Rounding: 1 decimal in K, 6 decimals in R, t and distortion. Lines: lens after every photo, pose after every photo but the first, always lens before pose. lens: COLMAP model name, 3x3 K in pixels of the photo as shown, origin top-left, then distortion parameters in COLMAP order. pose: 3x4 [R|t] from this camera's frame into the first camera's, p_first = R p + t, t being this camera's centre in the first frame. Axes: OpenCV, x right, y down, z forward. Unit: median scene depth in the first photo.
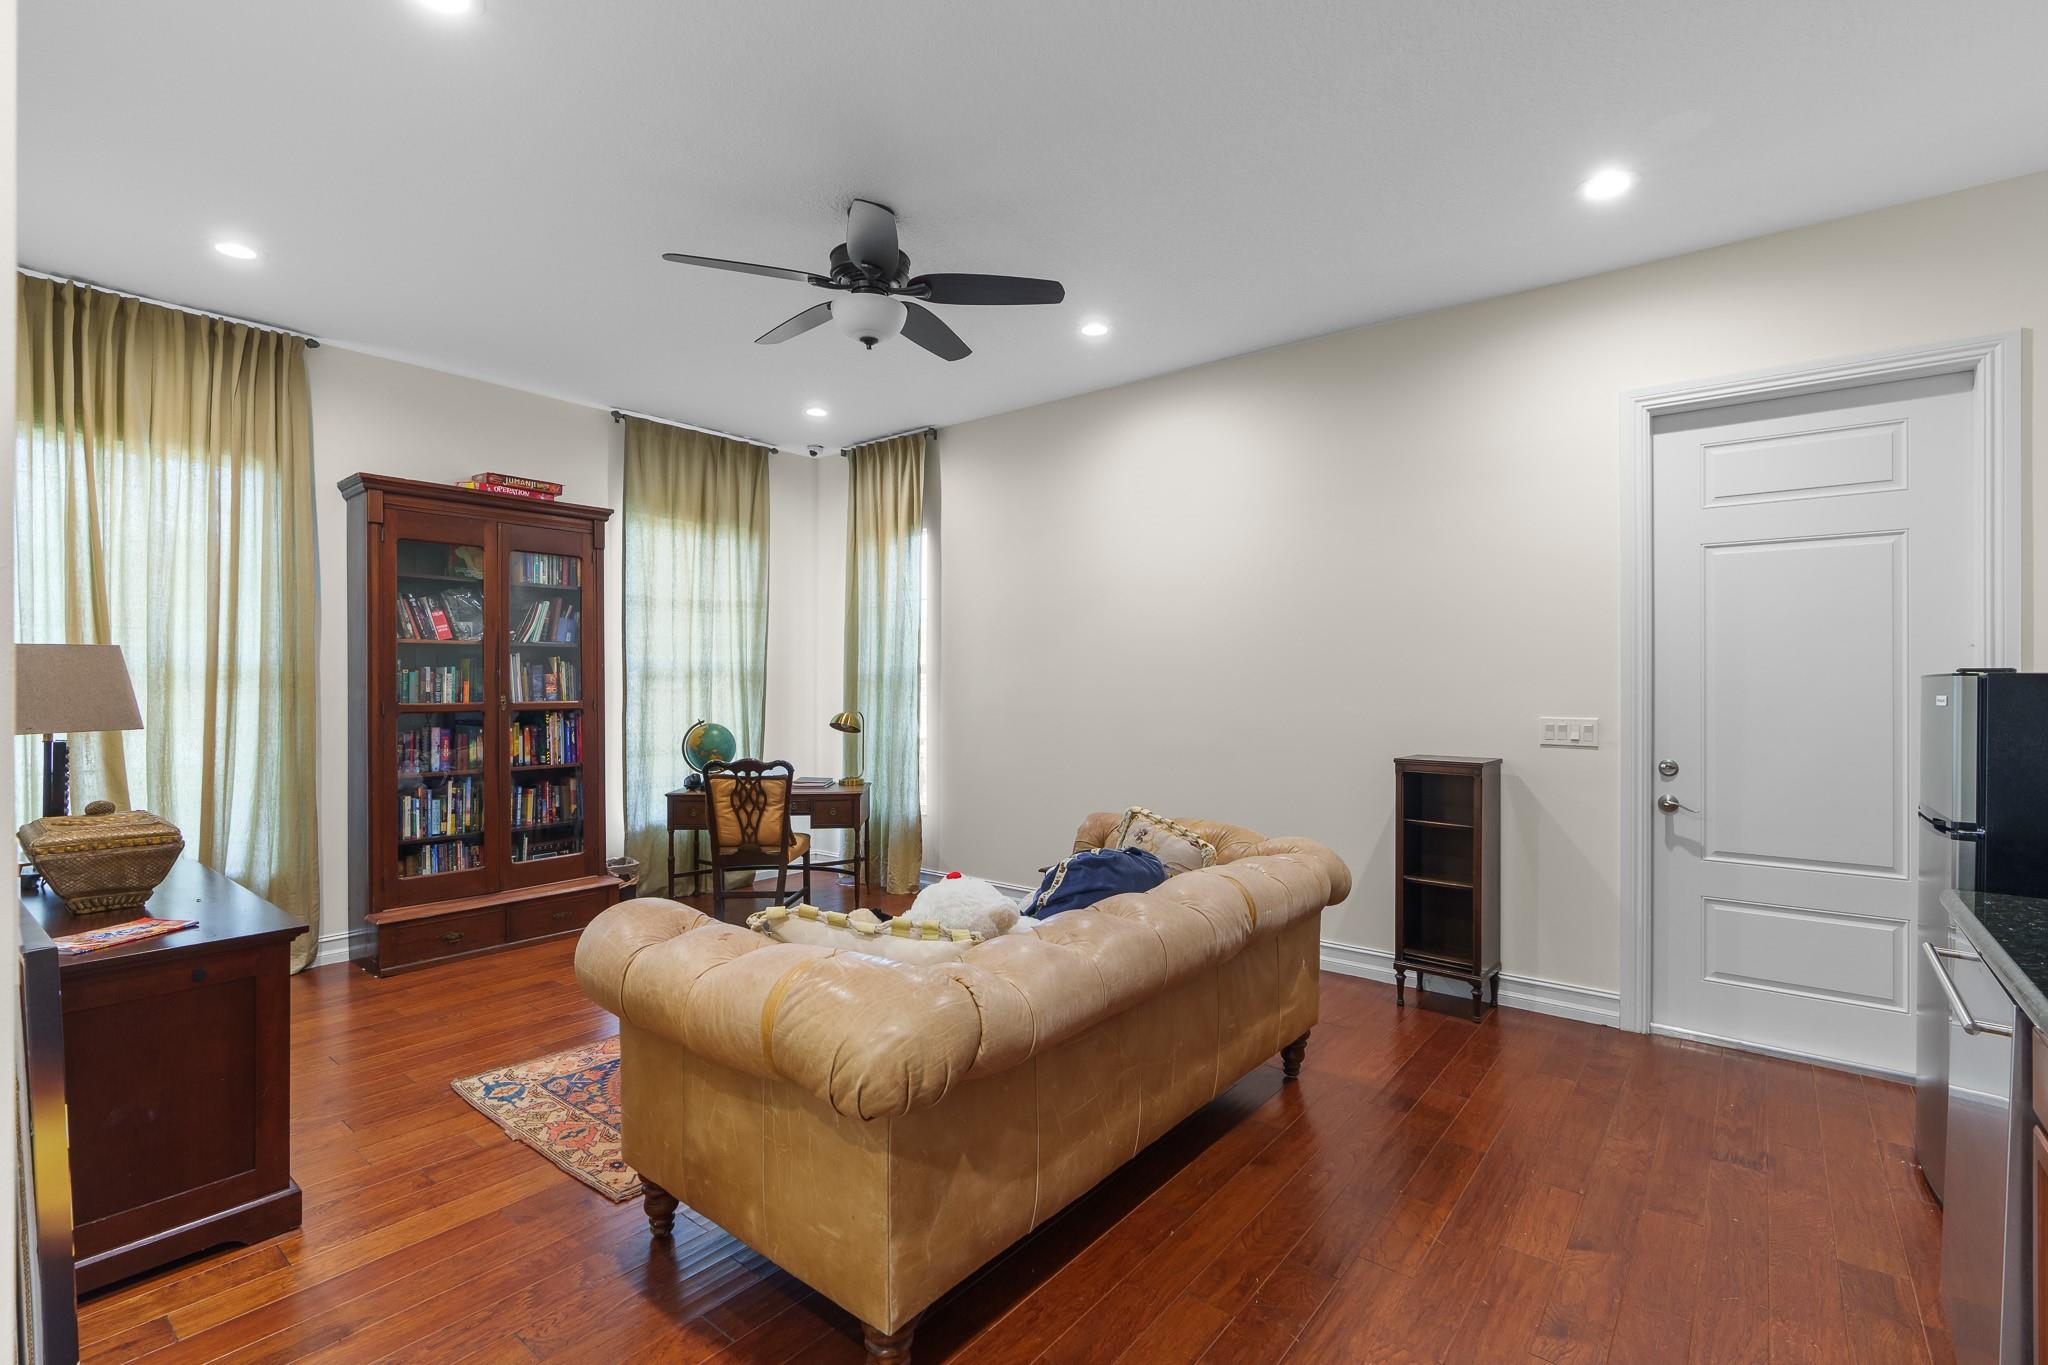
lens RADIAL K [[930.8, 0, 1032.8], [0, 930.8, 680.7], [0, 0, 1]] dist [-0.000738, -0.000410]
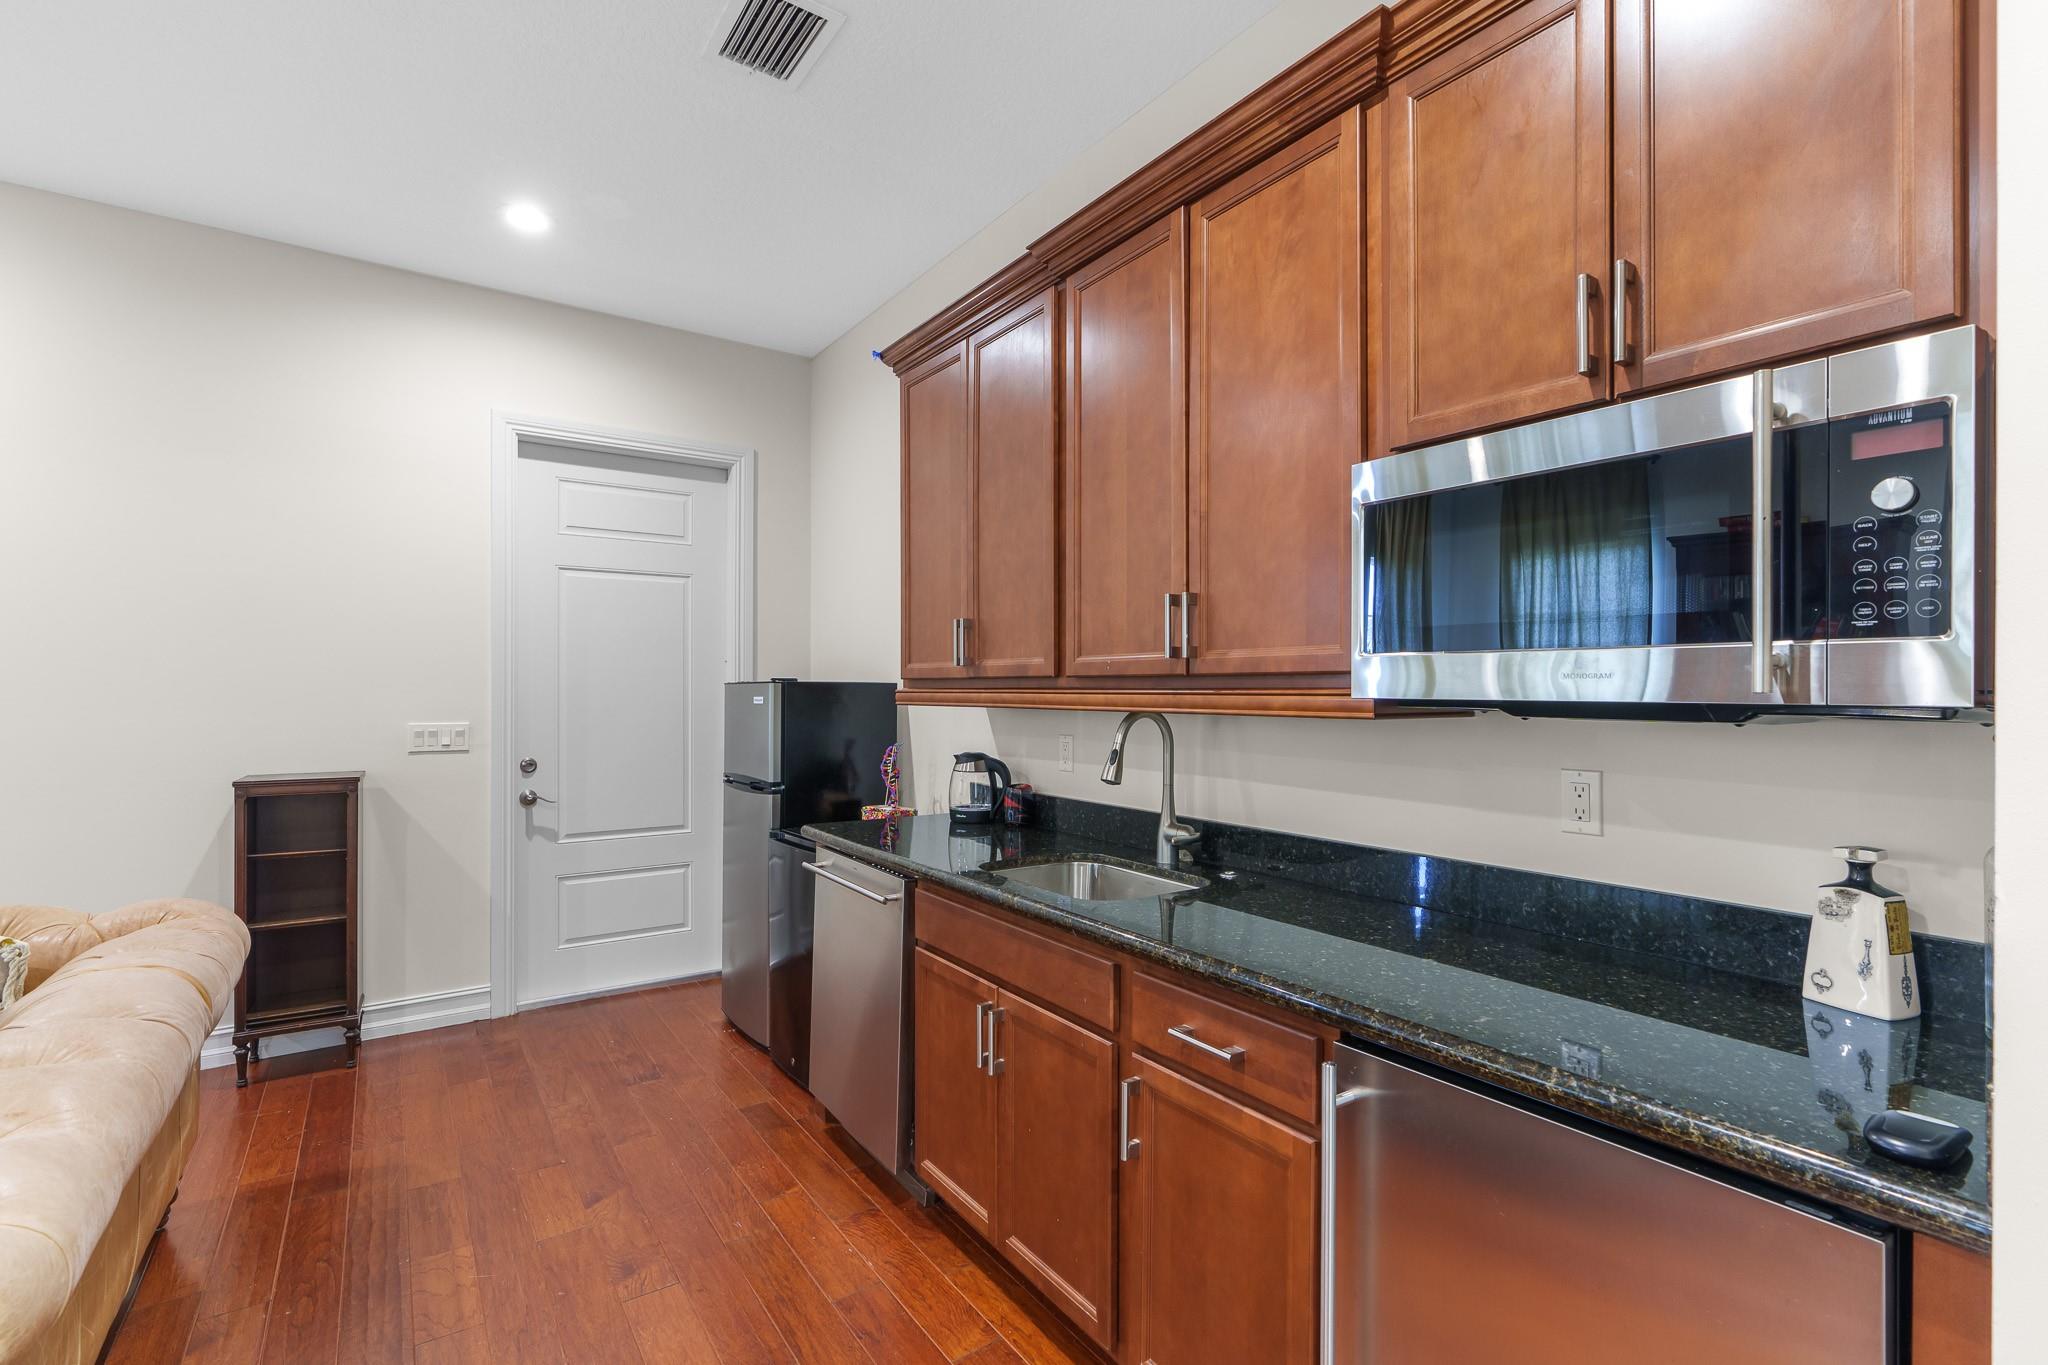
lens RADIAL K [[930.8, 0, 1033.9], [0, 930.8, 688.0], [0, 0, 1]] dist [-0.000738, -0.000410]
pose [[0.278979, -0.000293, 0.960297, -0.202636], [-0.003630, 0.999992, 0.001360, -0.000656], [-0.960290, -0.003866, 0.278976, 0.124575]]
